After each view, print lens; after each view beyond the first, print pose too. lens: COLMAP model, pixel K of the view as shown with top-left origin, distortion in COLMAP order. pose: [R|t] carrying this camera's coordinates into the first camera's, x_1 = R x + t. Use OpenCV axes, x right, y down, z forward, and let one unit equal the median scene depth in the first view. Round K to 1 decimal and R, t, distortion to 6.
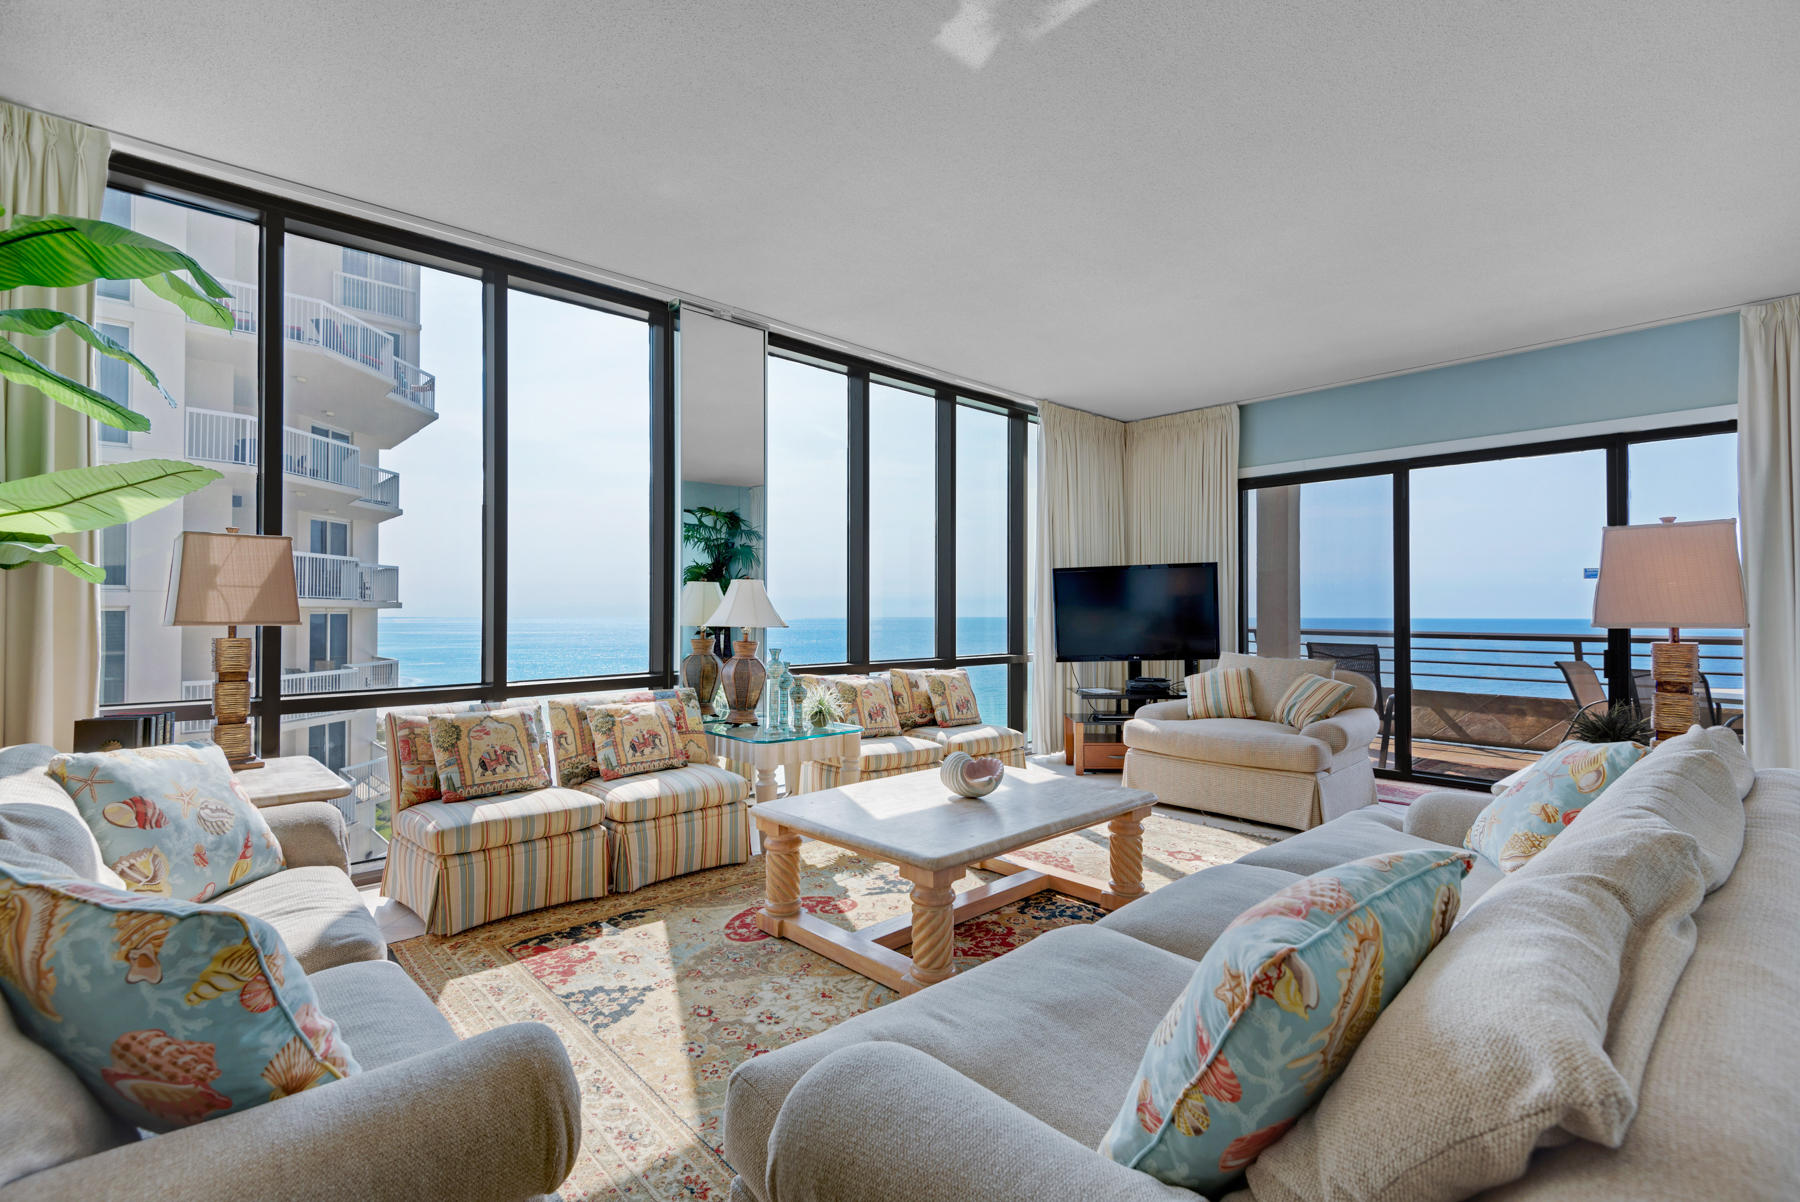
lens RADIAL K [[817.2, 0, 891.3], [0, 817.2, 602.1], [0, 0, 1]] dist [0.026640, -0.012247]
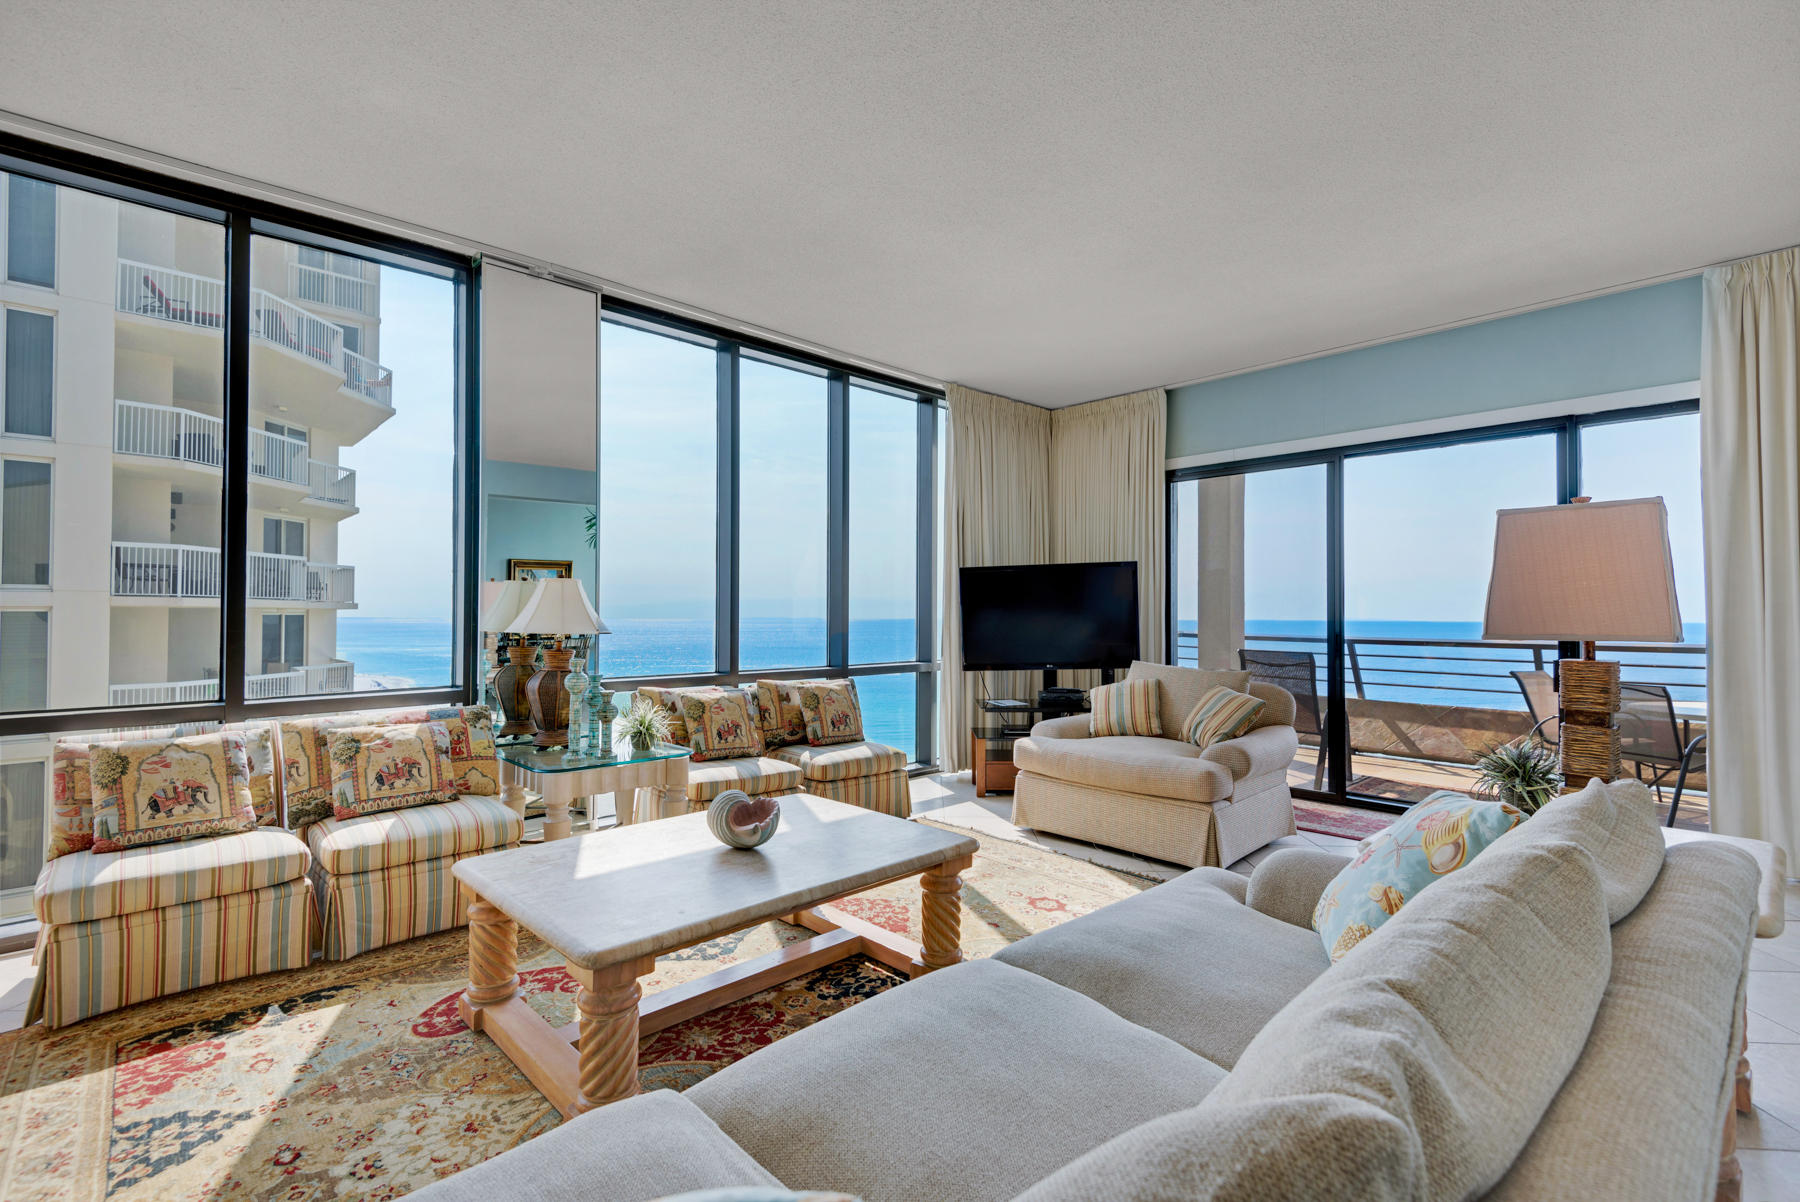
lens RADIAL K [[817.2, 0, 890.8], [0, 817.2, 601.9], [0, 0, 1]] dist [0.026640, -0.012247]
pose [[0.999989, 0.001684, 0.004389, 0.144637], [-0.001675, 0.999996, -0.002204, -0.001225], [-0.004393, 0.002197, 0.999988, 0.114804]]
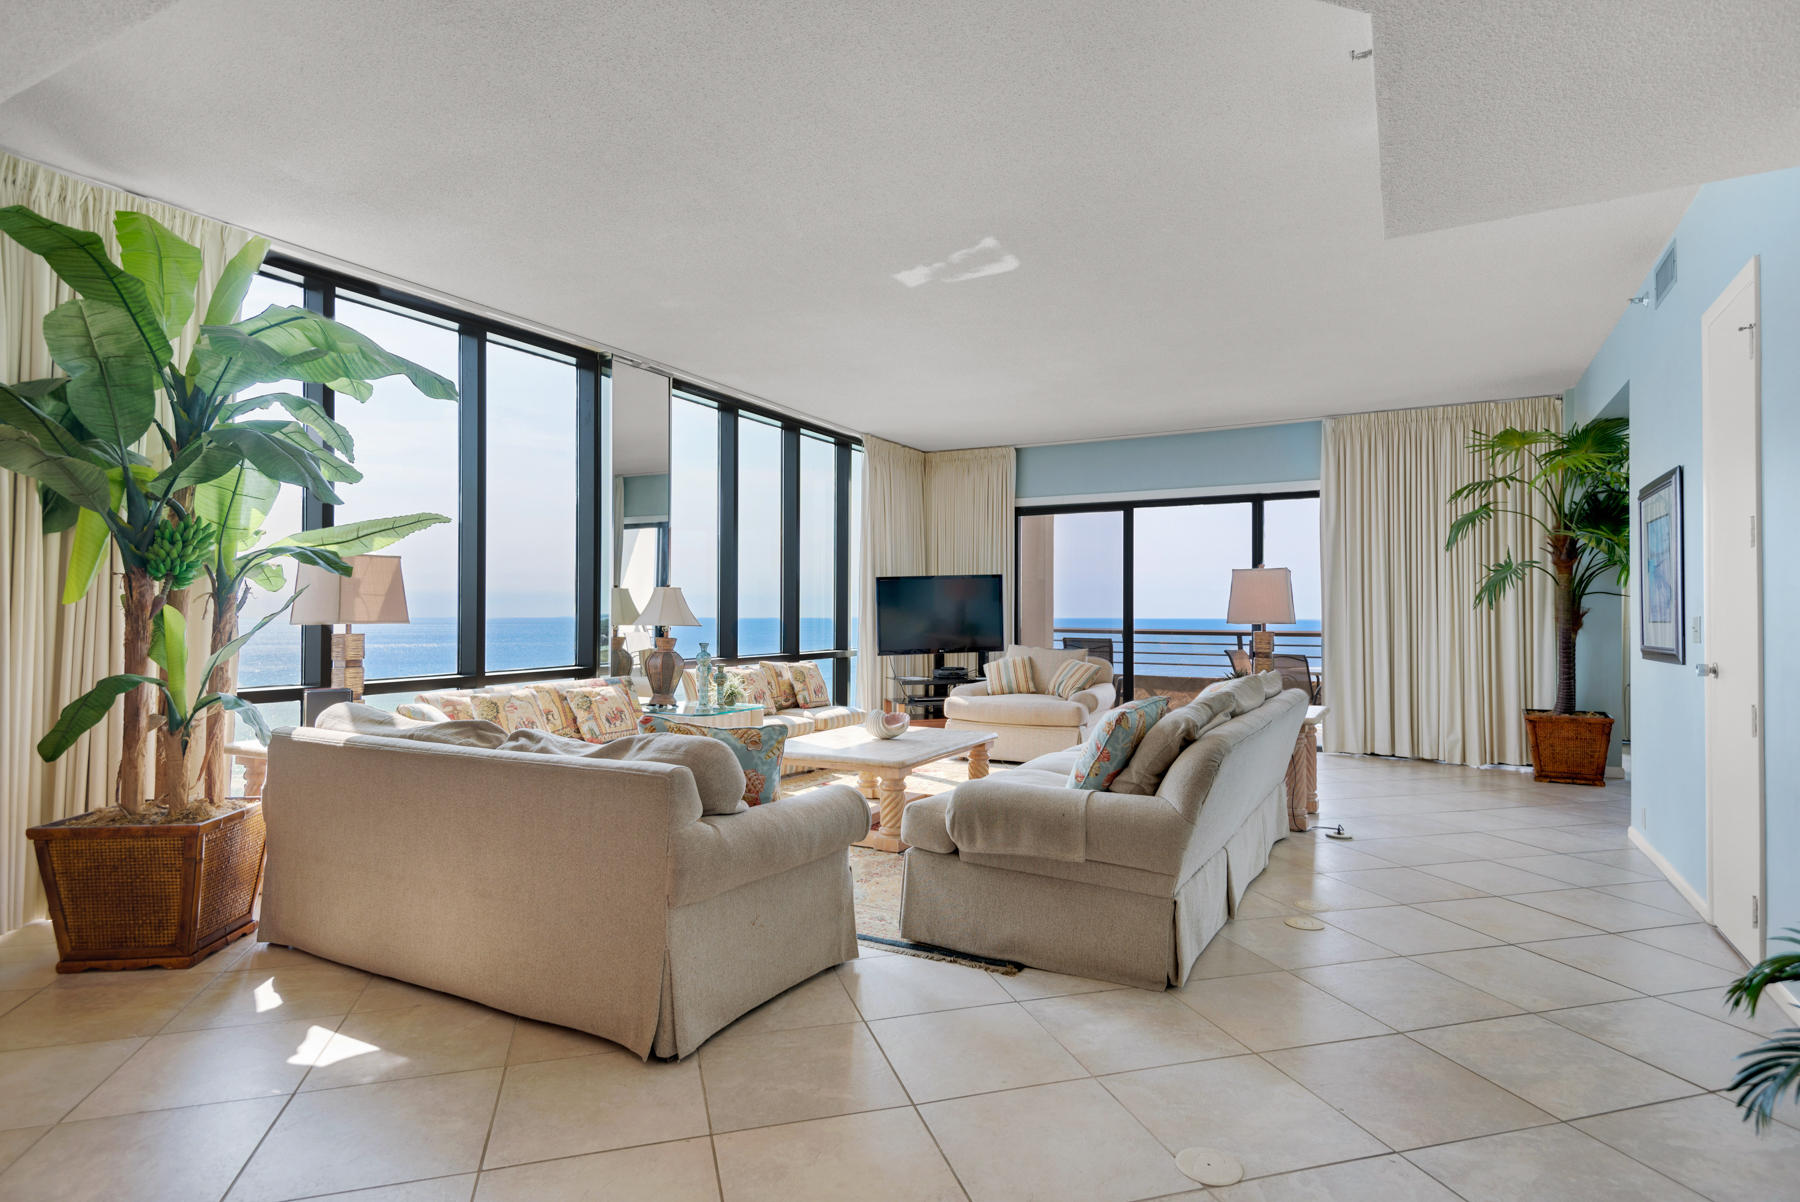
lens RADIAL K [[932.0, 0, 894.5], [0, 932.0, 609.4], [0, 0, 1]] dist [0.031554, -0.006516]
pose [[0.948575, 0.003786, 0.316530, -0.254878], [-0.006741, 0.999943, 0.008242, -0.006754], [-0.316480, -0.009952, 0.948547, -0.367431]]
